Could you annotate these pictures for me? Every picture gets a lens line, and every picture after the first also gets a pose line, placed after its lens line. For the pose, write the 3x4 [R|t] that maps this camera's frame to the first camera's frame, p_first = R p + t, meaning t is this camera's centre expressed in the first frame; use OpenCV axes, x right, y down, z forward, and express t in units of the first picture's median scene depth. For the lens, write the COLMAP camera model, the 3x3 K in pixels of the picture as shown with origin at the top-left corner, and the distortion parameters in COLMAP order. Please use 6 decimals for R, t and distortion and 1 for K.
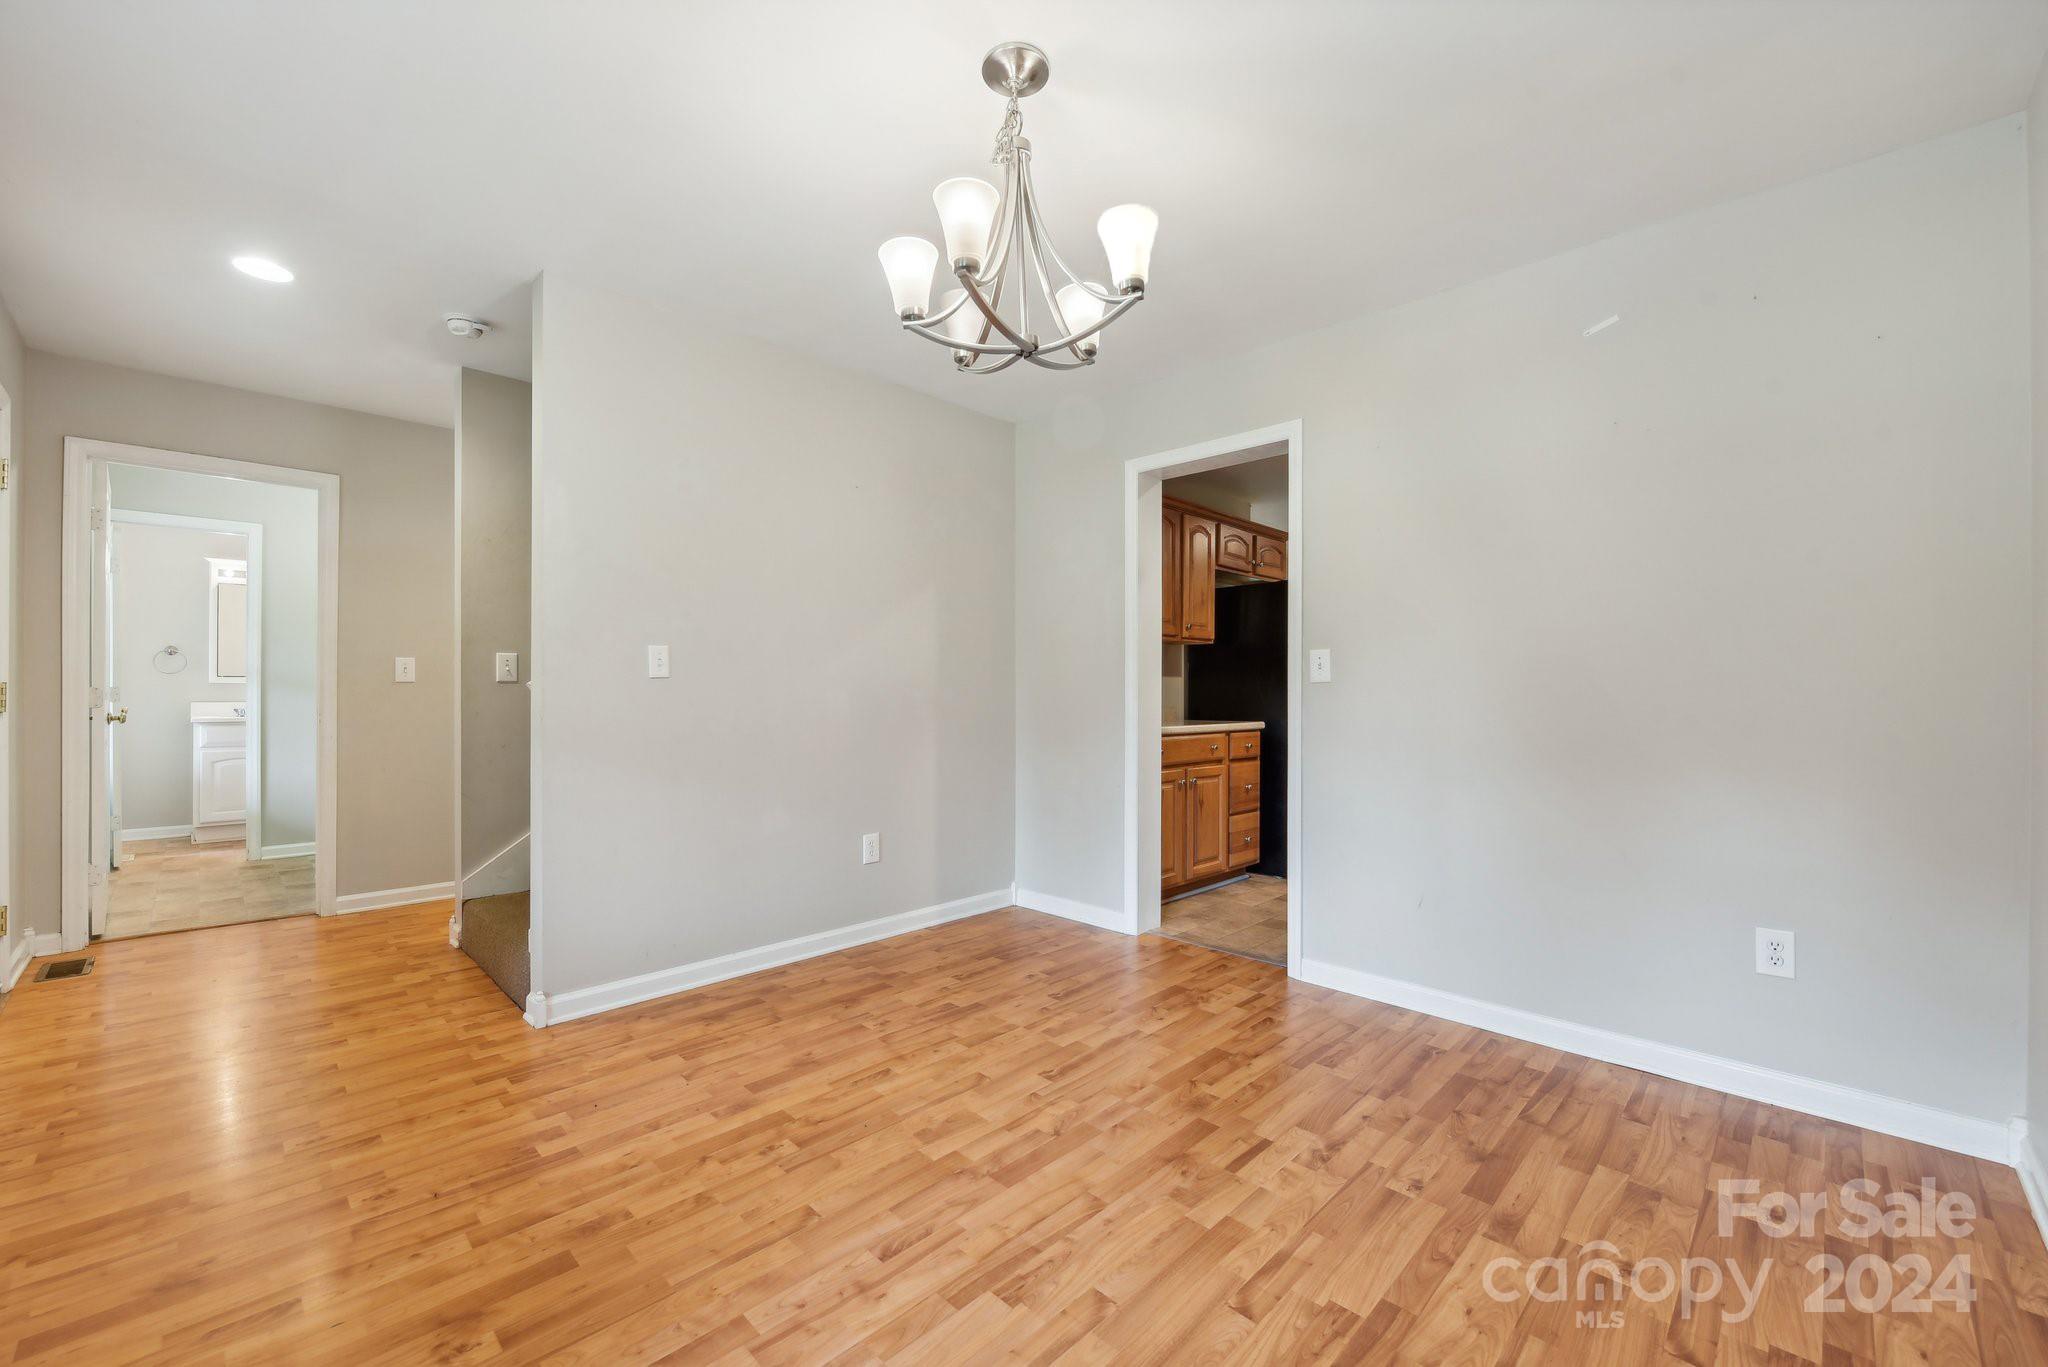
lens RADIAL K [[816.2, 0, 1023.2], [0, 816.2, 687.4], [0, 0, 1]] dist [-0.008459, -0.000586]
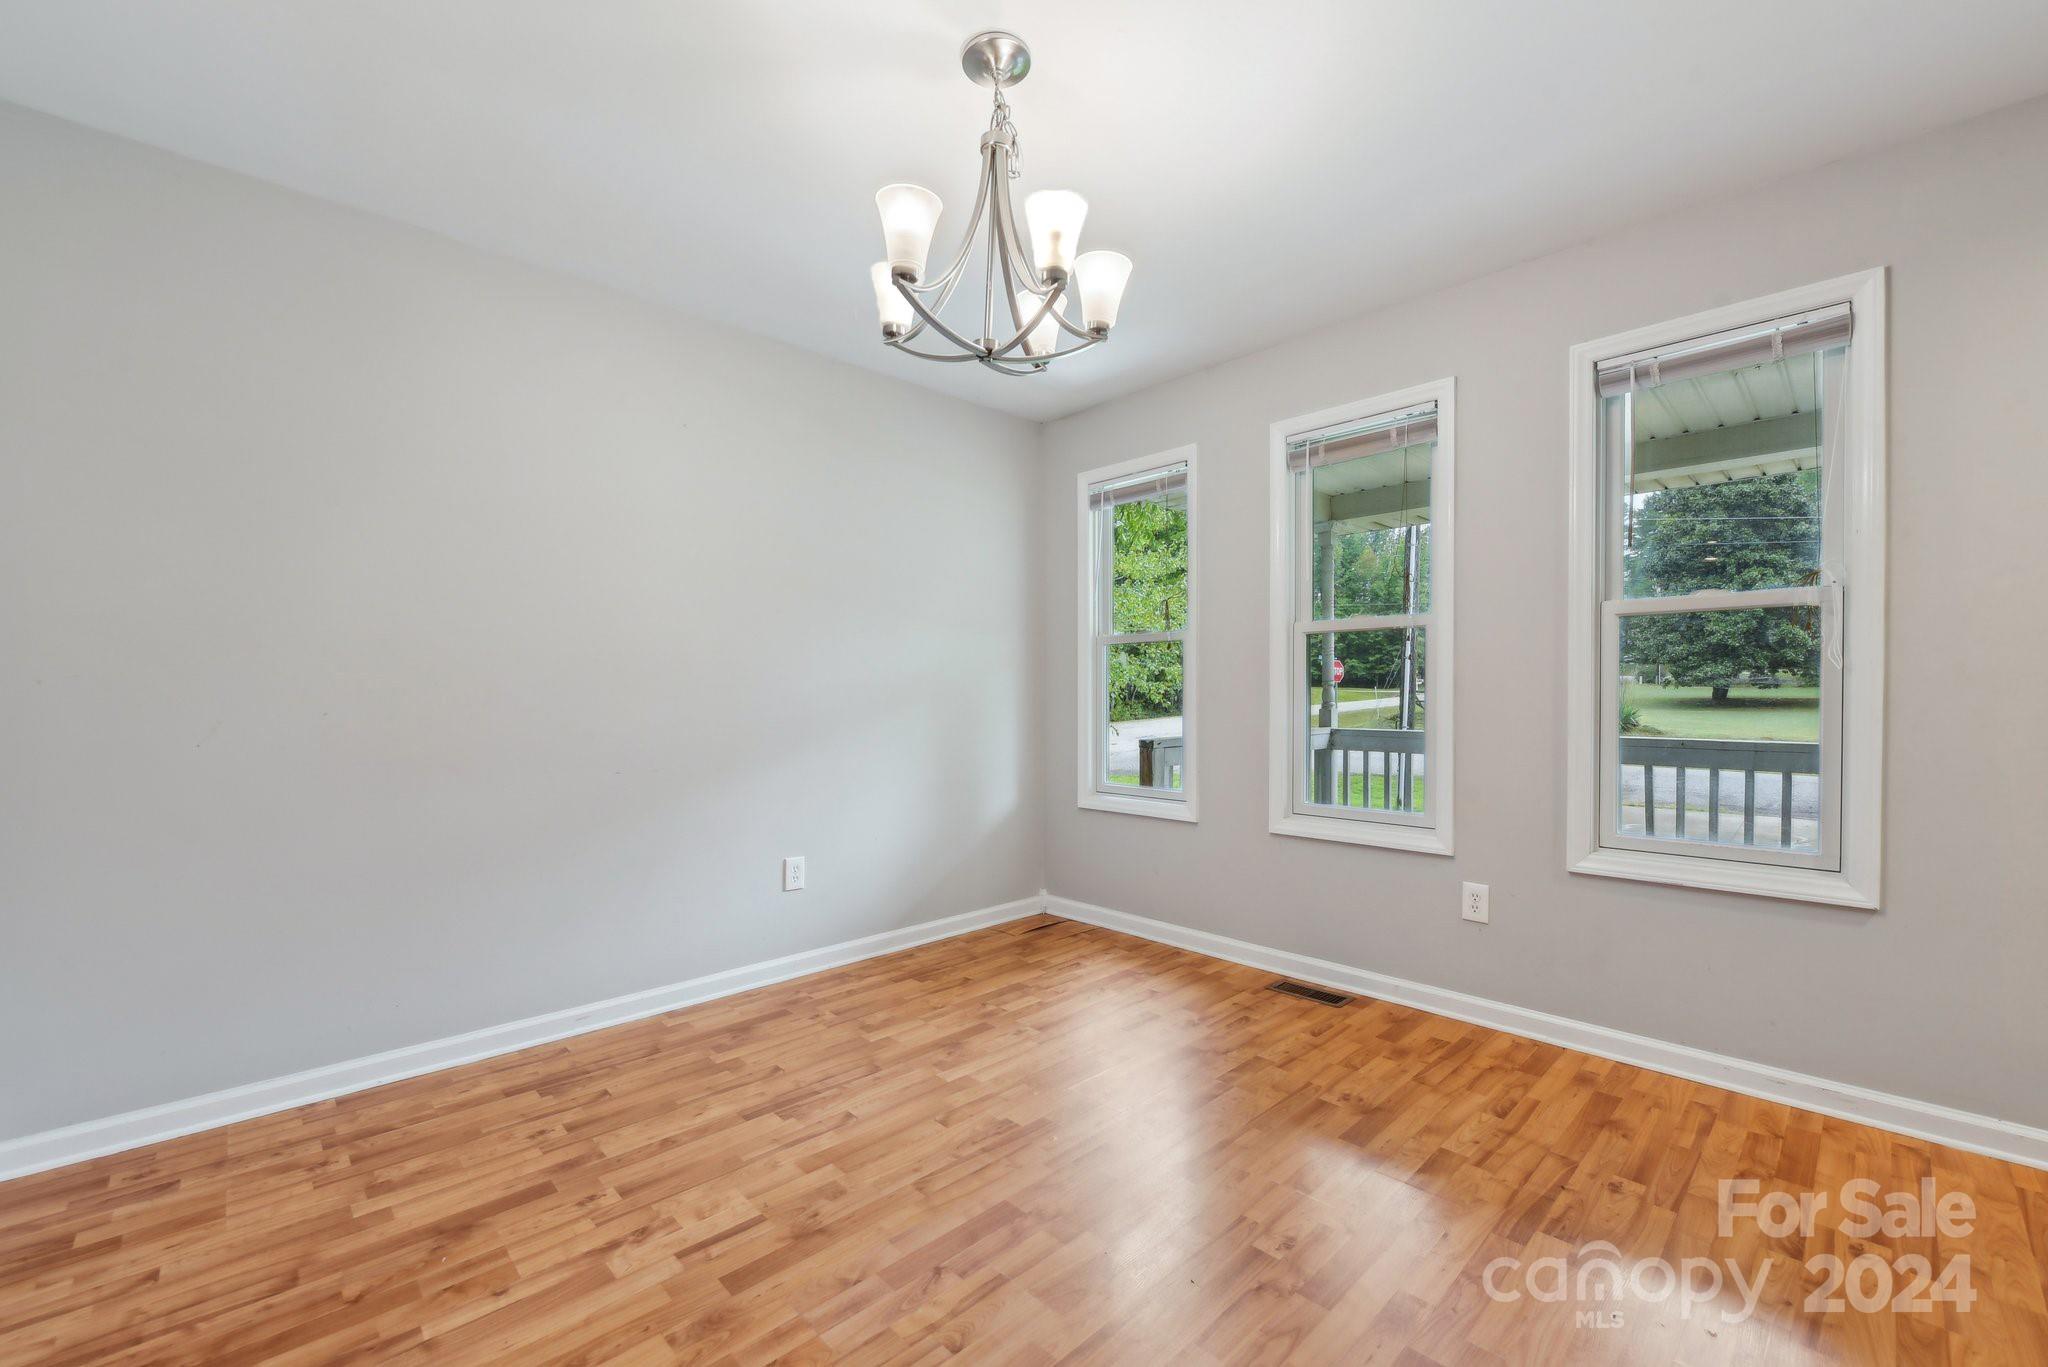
lens RADIAL K [[816.2, 0, 1023.2], [0, 816.2, 687.4], [0, 0, 1]] dist [-0.008459, -0.000586]
pose [[-0.999552, -0.002661, 0.029815, -0.065788], [-0.002864, 0.999973, -0.006757, -0.000473], [-0.029796, -0.006840, -0.999533, 1.909833]]
